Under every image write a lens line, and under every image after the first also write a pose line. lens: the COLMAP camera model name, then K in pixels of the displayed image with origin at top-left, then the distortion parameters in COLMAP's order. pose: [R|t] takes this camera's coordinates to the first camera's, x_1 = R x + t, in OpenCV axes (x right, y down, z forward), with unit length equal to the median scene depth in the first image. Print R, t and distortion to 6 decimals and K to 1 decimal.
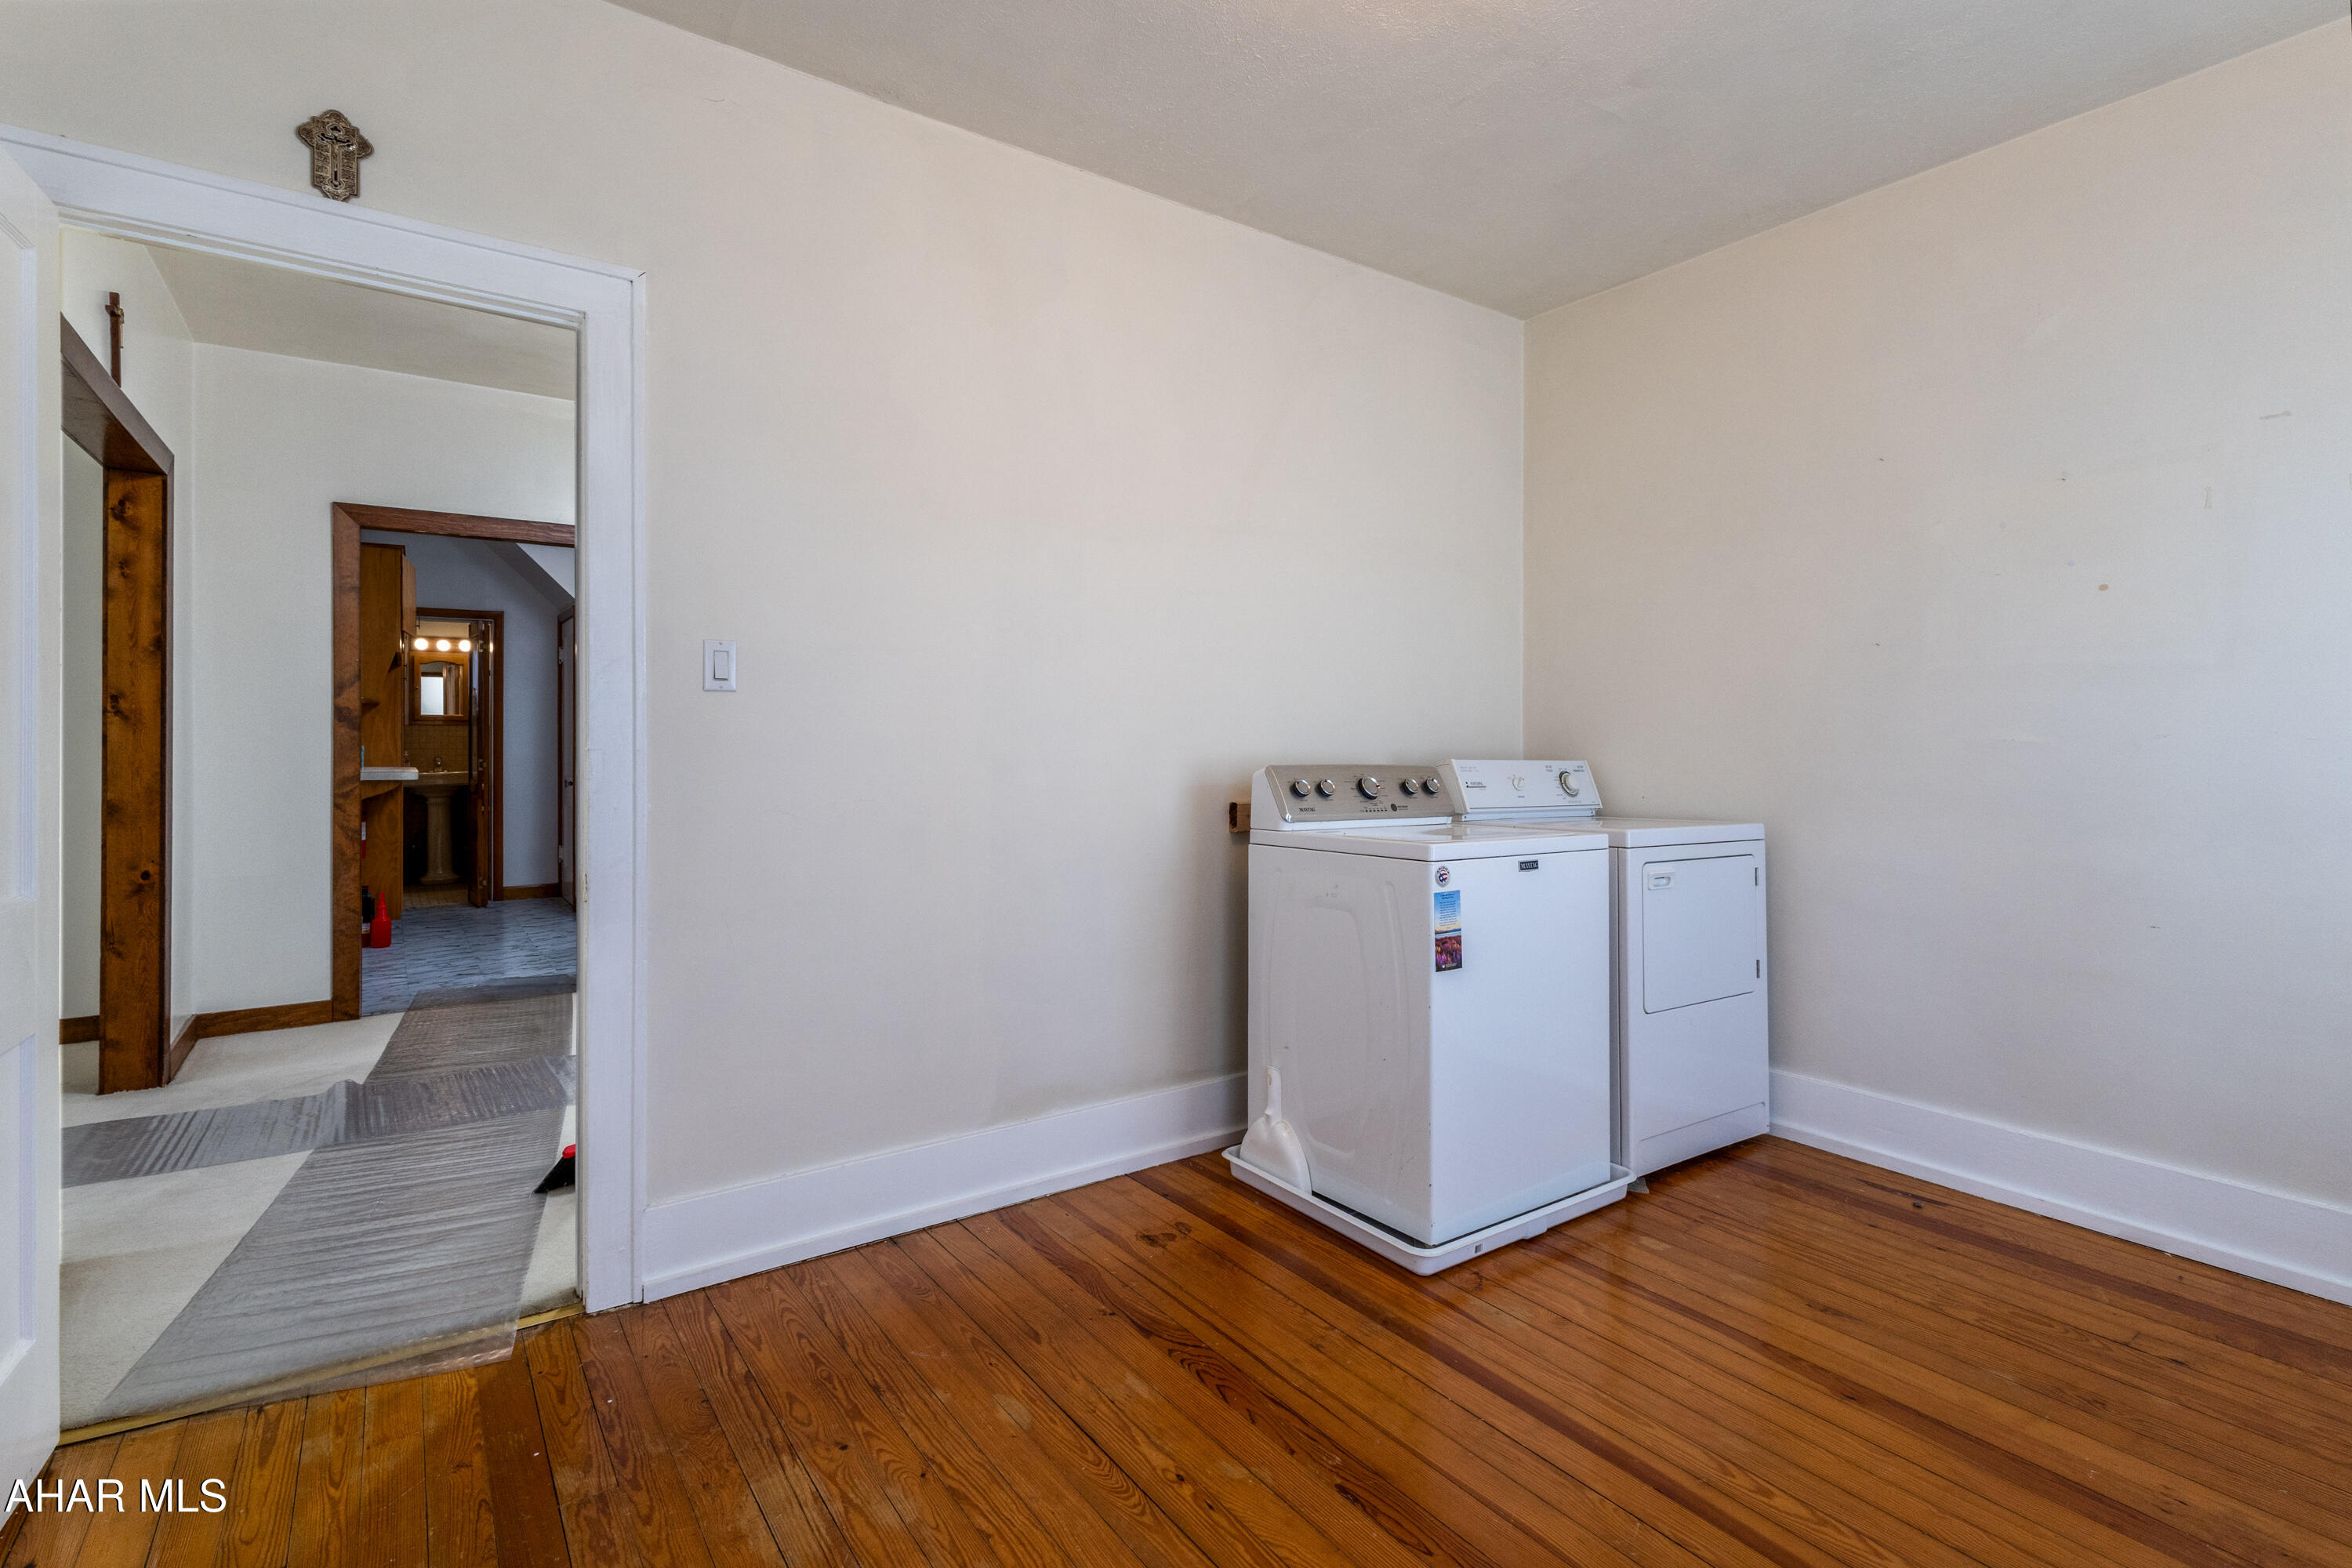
lens RADIAL K [[1110.0, 0, 1176.0], [0, 1110.0, 780.0], [0, 0, 1]] dist [0.000064, 0.000178]
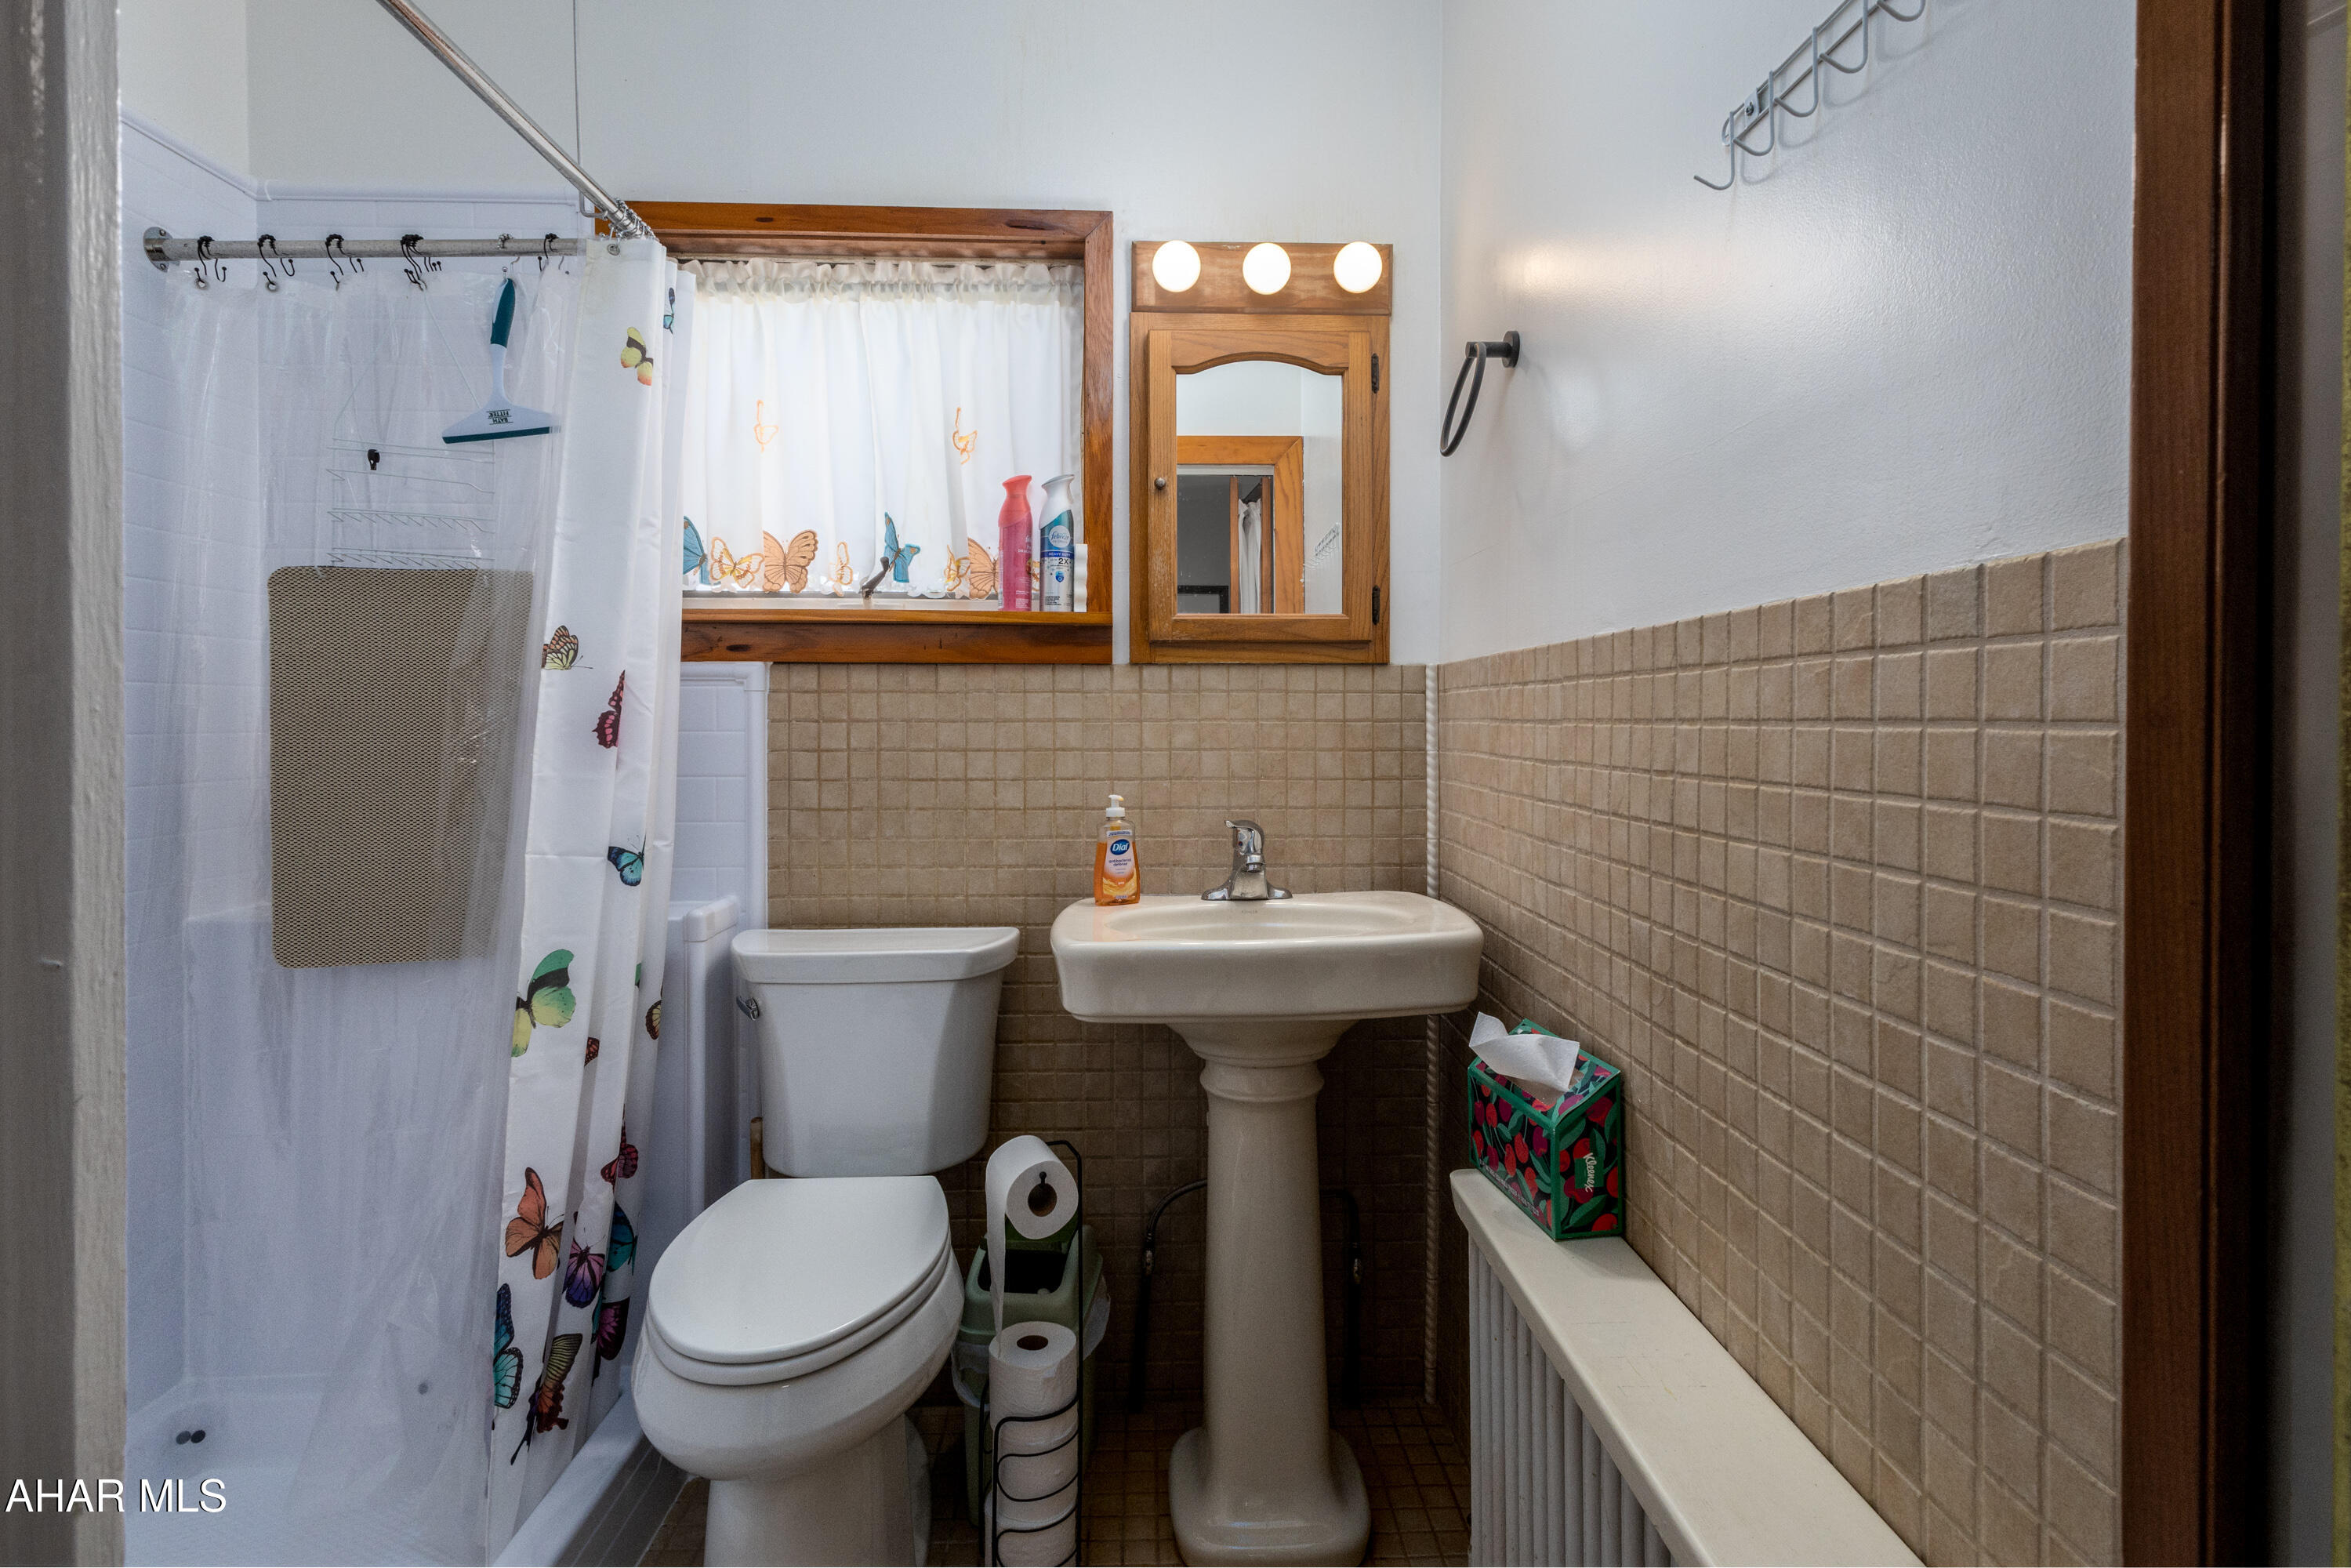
lens RADIAL K [[1109.6, 0, 1175.5], [0, 1109.6, 780.0], [0, 0, 1]] dist [0.000064, 0.000178]
pose [[0.830836, 0.019121, -0.556188, -0.577249], [-0.005138, 0.999631, 0.026691, -0.034842], [0.556493, -0.019318, 0.830628, 0.846534]]
